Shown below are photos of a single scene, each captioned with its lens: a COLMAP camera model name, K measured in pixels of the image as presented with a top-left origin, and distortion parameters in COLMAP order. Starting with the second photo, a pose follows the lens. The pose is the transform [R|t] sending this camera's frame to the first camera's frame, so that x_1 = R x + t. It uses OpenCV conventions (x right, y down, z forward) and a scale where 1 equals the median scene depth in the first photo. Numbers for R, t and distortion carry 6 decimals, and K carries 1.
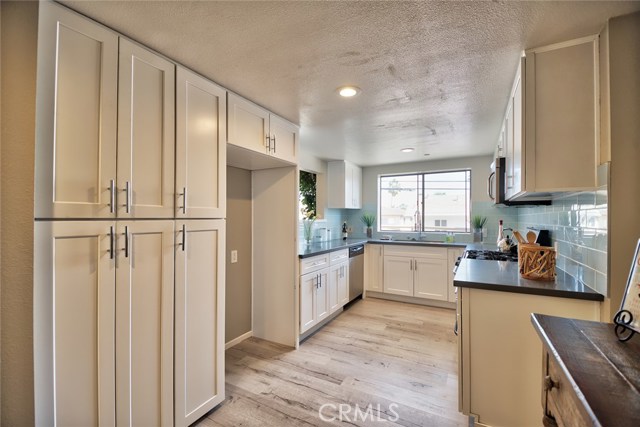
lens RADIAL K [[281.7, 0, 321.4], [0, 281.7, 216.2], [0, 0, 1]] dist [0.009789, -0.010417]
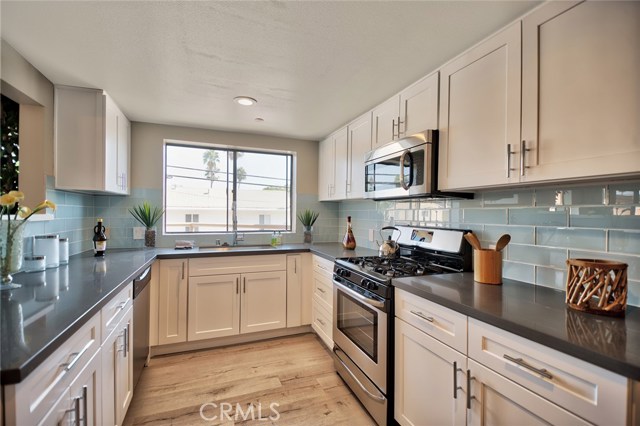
lens RADIAL K [[281.7, 0, 319.2], [0, 281.7, 212.2], [0, 0, 1]] dist [0.009789, -0.010417]
pose [[0.643973, 0.009042, 0.764995, -0.051274], [-0.013747, 0.999905, -0.000246, 0.002738], [-0.764924, -0.010357, 0.644037, 0.422054]]
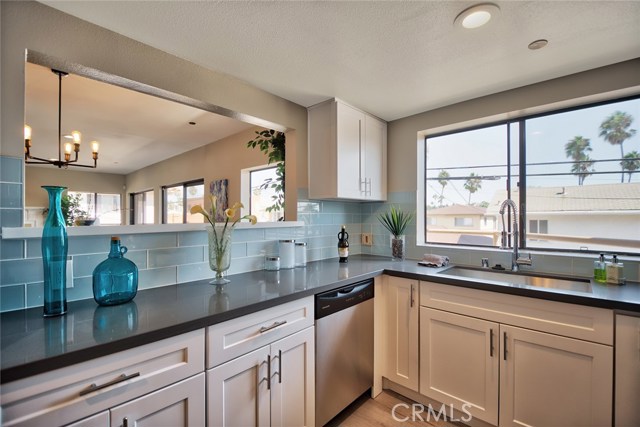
lens RADIAL K [[281.7, 0, 320.3], [0, 281.7, 216.2], [0, 0, 1]] dist [0.009789, -0.010417]
pose [[0.970062, -0.003347, -0.242836, 0.177735], [0.003429, 0.999994, -0.000082, 0.002883], [0.242835, -0.000753, 0.970067, 0.546214]]
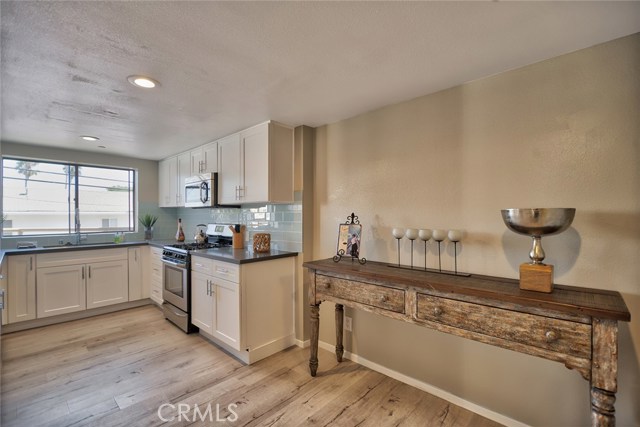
lens RADIAL K [[281.7, 0, 318.6], [0, 281.7, 214.2], [0, 0, 1]] dist [0.009789, -0.010417]
pose [[0.248727, 0.001395, 0.968573, -0.310400], [0.001057, 0.999998, -0.001711, -0.001388], [-0.968573, 0.001449, 0.248725, 0.097712]]
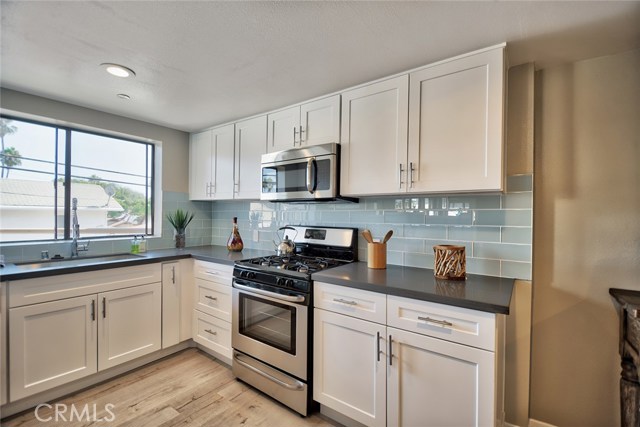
lens RADIAL K [[281.7, 0, 319.8], [0, 281.7, 214.3], [0, 0, 1]] dist [0.009789, -0.010417]
pose [[0.131170, 0.002952, 0.991355, -0.107824], [-0.014151, 0.999899, -0.001105, 0.002588], [-0.991259, -0.013884, 0.131199, 0.521802]]
